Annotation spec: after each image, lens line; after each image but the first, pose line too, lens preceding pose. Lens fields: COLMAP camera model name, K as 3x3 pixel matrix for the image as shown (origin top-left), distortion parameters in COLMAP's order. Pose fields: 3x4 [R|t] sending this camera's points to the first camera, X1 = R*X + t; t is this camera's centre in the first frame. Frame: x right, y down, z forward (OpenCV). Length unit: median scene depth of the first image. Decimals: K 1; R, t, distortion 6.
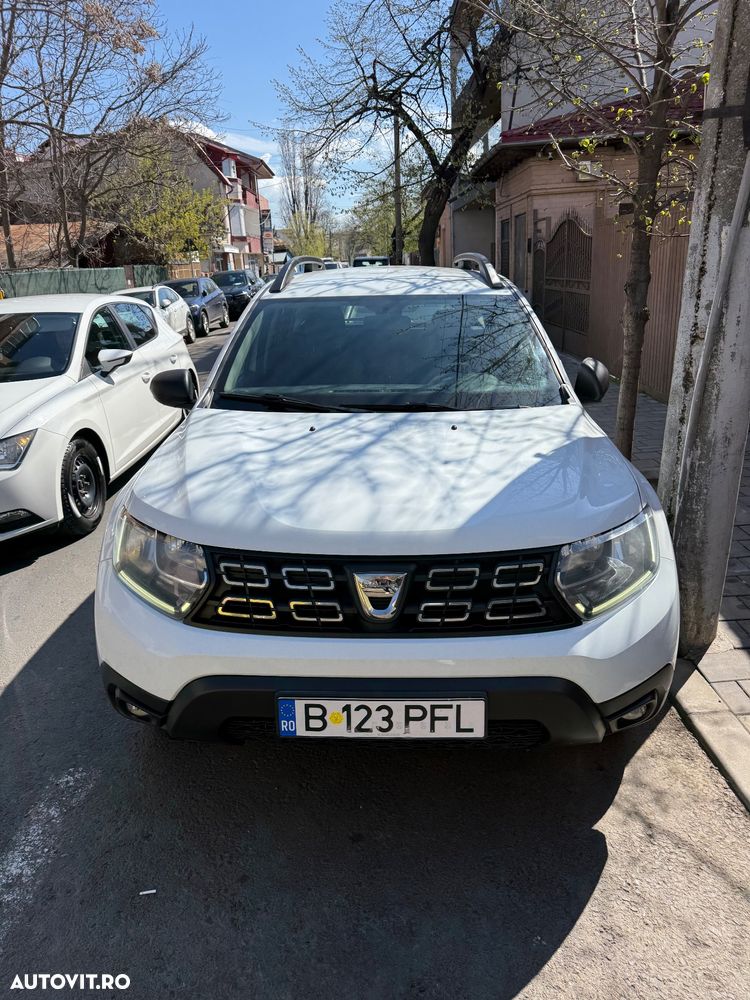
lens RADIAL K [[719.6, 0, 338.4], [0, 719.6, 501.0], [0, 0, 1]] dist [0.042794, -0.047753]
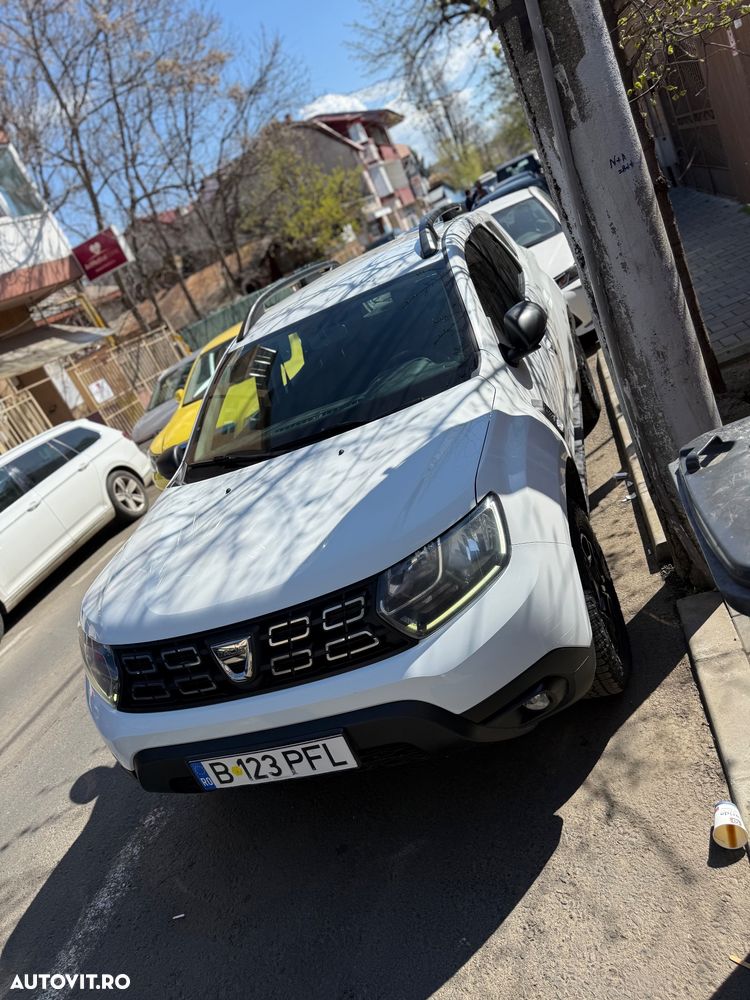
lens RADIAL K [[713.7, 0, 376.9], [0, 713.7, 500.6], [0, 0, 1]] dist [0.066377, -0.093604]
pose [[0.896867, -0.271669, -0.349034, 0.648060], [0.303694, 0.951954, 0.039413, -0.073489], [0.321557, -0.141347, 0.936281, 0.070090]]
